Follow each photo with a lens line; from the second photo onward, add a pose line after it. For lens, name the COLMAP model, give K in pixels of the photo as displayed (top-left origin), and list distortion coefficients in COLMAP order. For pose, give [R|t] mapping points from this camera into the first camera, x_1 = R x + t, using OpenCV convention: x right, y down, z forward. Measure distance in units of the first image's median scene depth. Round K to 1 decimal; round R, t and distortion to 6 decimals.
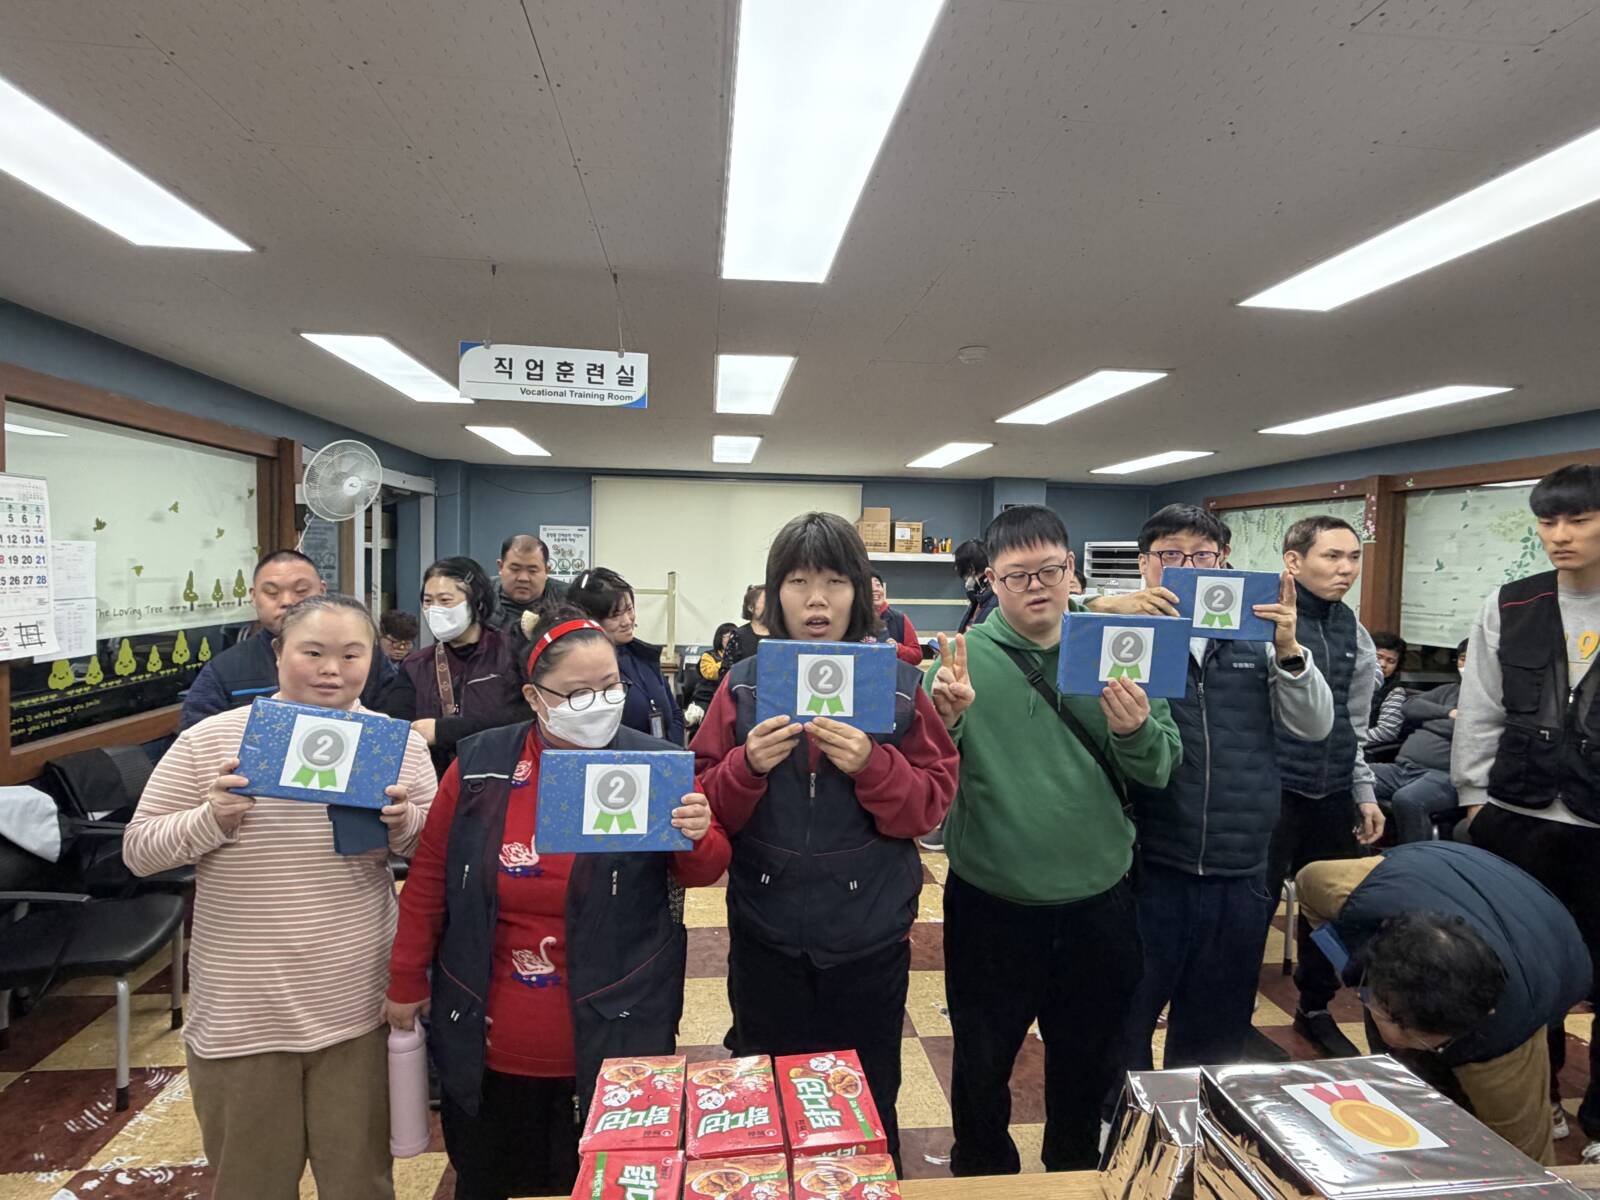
lens RADIAL K [[849.5, 0, 797.6], [0, 849.5, 597.1], [0, 0, 1]] dist [0.002687, -0.000041]
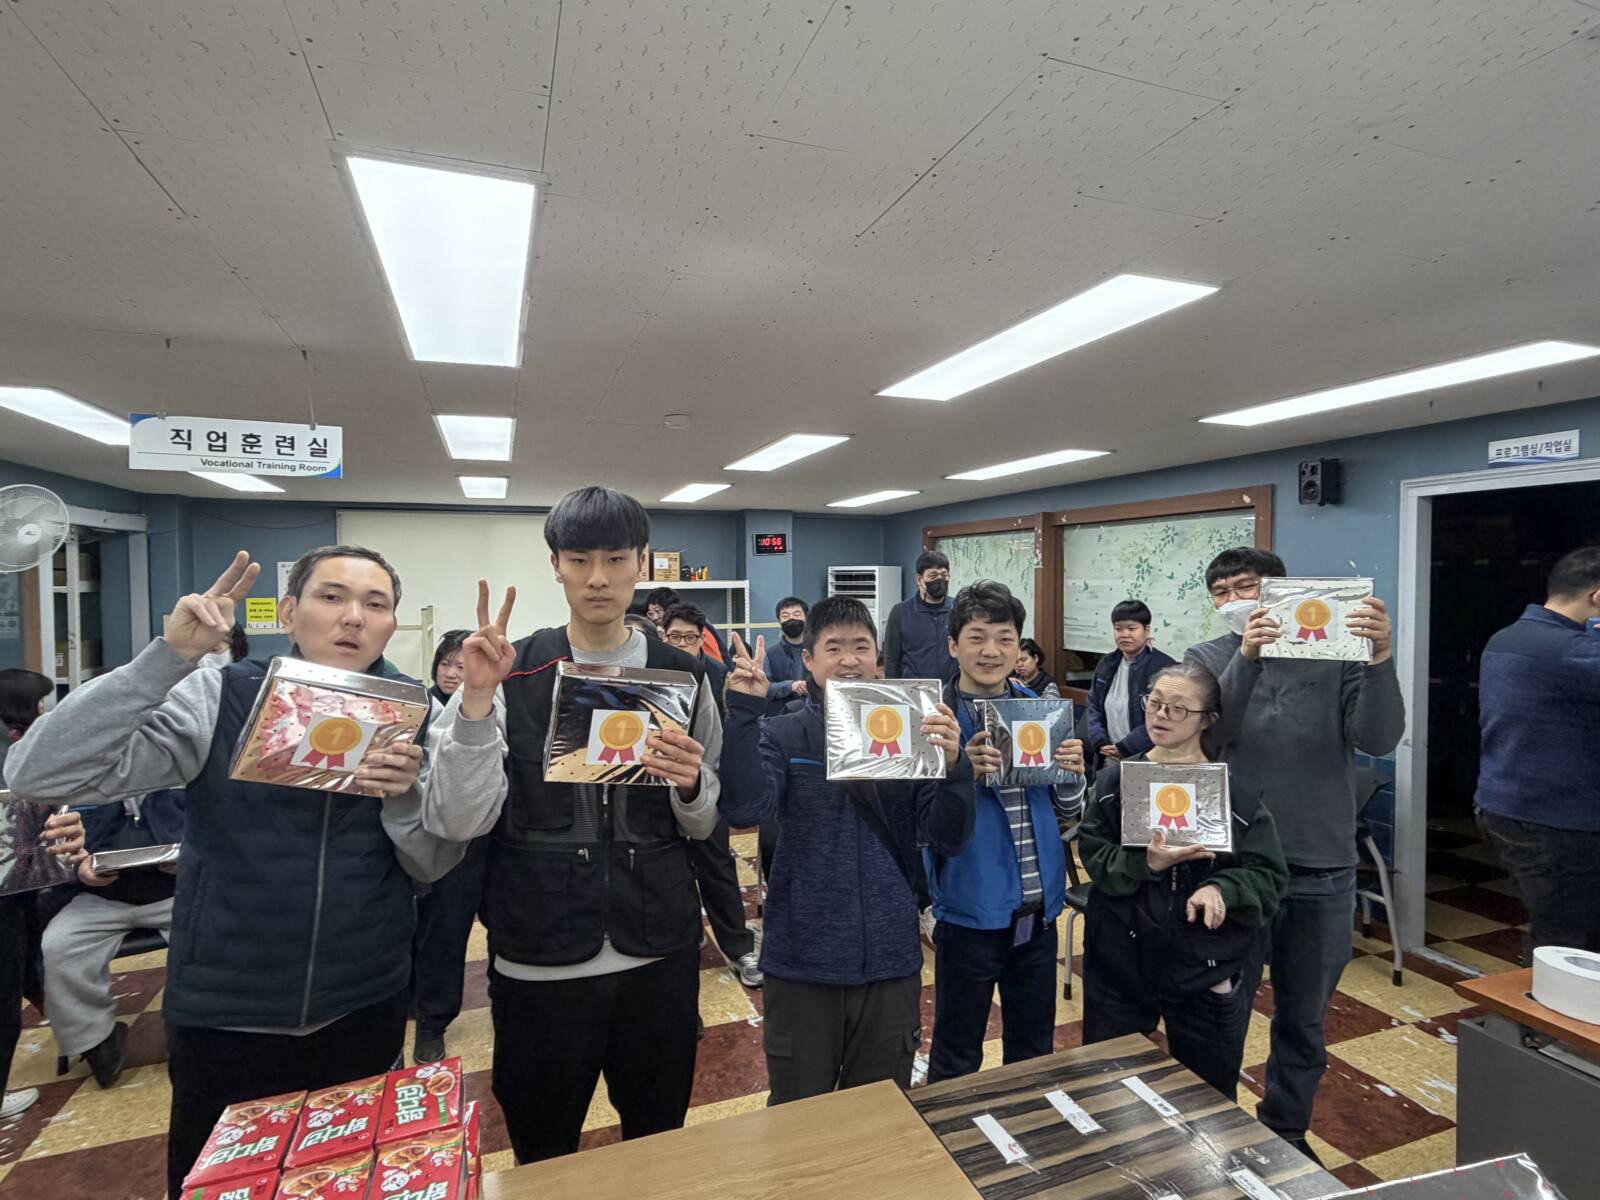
lens RADIAL K [[824.9, 0, 802.8], [0, 824.9, 601.3], [0, 0, 1]] dist [0.002215, 0.001212]
pose [[0.969258, -0.031941, 0.243965, 0.080265], [0.034168, 0.999404, -0.004900, -0.030238], [-0.243663, 0.013085, 0.969772, -0.084678]]
